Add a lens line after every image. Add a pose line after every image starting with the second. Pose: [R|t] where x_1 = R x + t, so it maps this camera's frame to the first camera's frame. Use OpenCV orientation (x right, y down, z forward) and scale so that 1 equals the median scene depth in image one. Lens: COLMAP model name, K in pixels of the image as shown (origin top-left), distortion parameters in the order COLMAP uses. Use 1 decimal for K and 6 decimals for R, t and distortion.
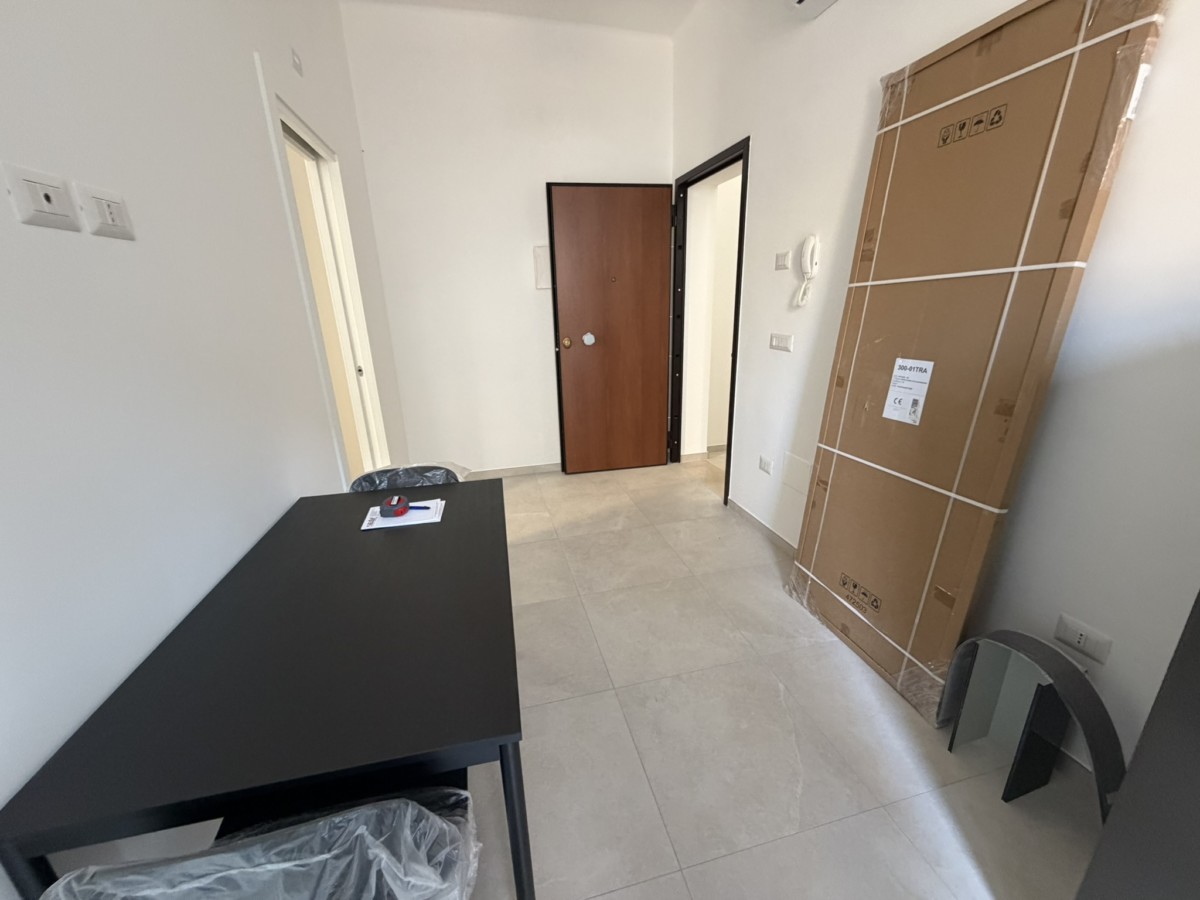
lens RADIAL K [[475.4, 0, 594.2], [0, 475.4, 450.6], [0, 0, 1]] dist [0.003263, -0.000794]
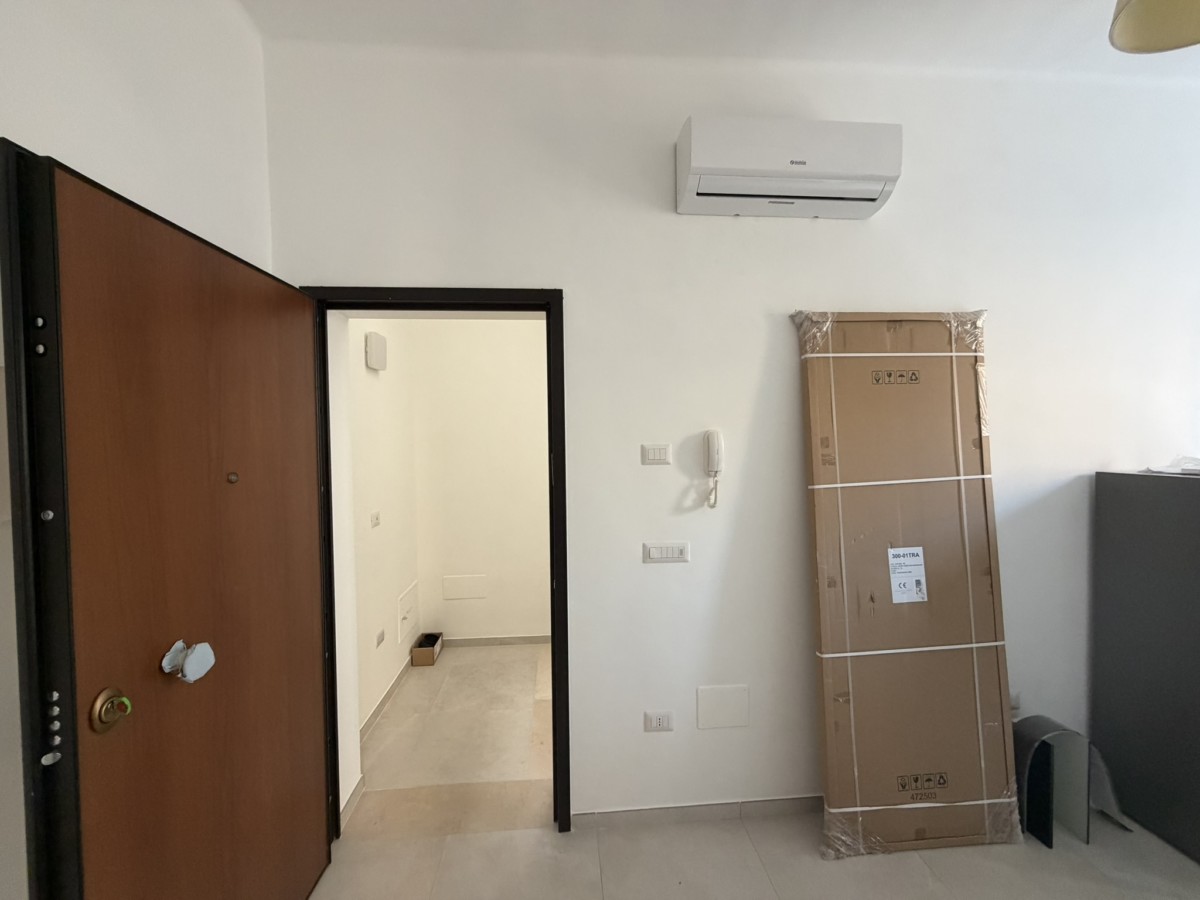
lens RADIAL K [[475.4, 0, 600.9], [0, 475.4, 455.2], [0, 0, 1]] dist [0.003263, -0.000794]
pose [[0.163230, -0.001690, 0.986587, -0.601111], [0.310552, 0.949254, -0.049755, -0.576537], [-0.936437, 0.314507, 0.155471, 1.436271]]
